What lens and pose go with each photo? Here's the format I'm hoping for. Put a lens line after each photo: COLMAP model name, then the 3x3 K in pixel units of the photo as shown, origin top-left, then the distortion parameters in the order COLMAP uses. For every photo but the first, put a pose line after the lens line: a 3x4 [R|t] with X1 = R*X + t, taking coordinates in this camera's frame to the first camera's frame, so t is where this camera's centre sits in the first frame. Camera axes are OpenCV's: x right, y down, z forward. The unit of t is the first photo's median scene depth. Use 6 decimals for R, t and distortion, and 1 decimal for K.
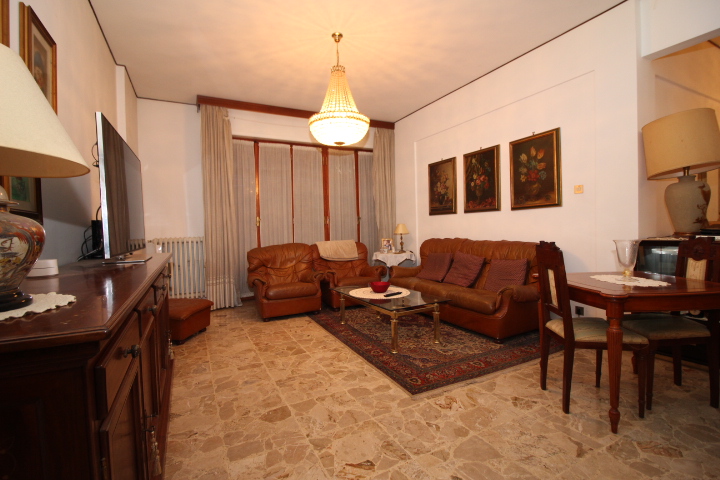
lens RADIAL K [[335.1, 0, 358.5], [0, 335.1, 237.6], [0, 0, 1]] dist [0.001102, -0.014349]
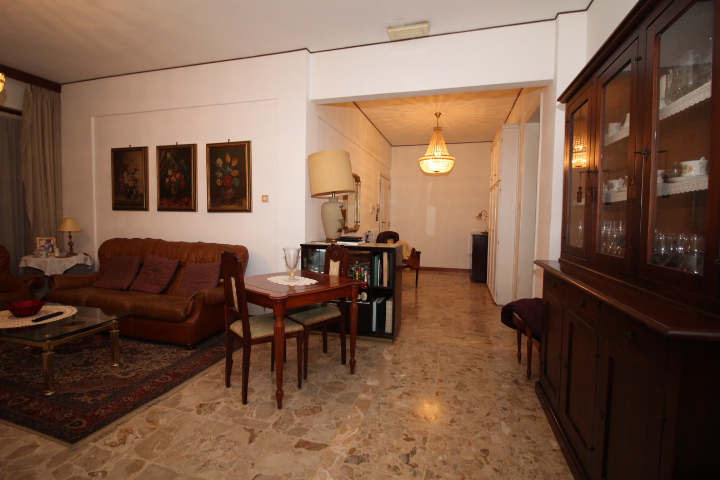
lens RADIAL K [[335.1, 0, 358.5], [0, 335.1, 237.6], [0, 0, 1]] dist [0.001102, -0.014349]
pose [[0.682550, -0.001253, 0.730838, 0.043534], [-0.015013, 0.999763, 0.015735, -0.039598], [-0.730684, -0.021712, 0.682370, -0.024855]]
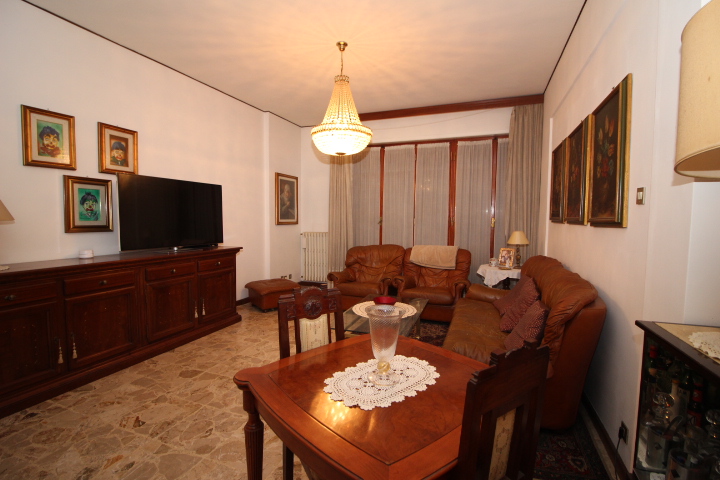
lens RADIAL K [[336.7, 0, 359.0], [0, 336.7, 239.2], [0, 0, 1]] dist [0.001701, -0.011058]
pose [[0.668983, 0.078369, -0.739135, 0.895882], [-0.046443, 0.996890, 0.063663, -0.111375], [0.741825, -0.008262, 0.670542, 0.431900]]
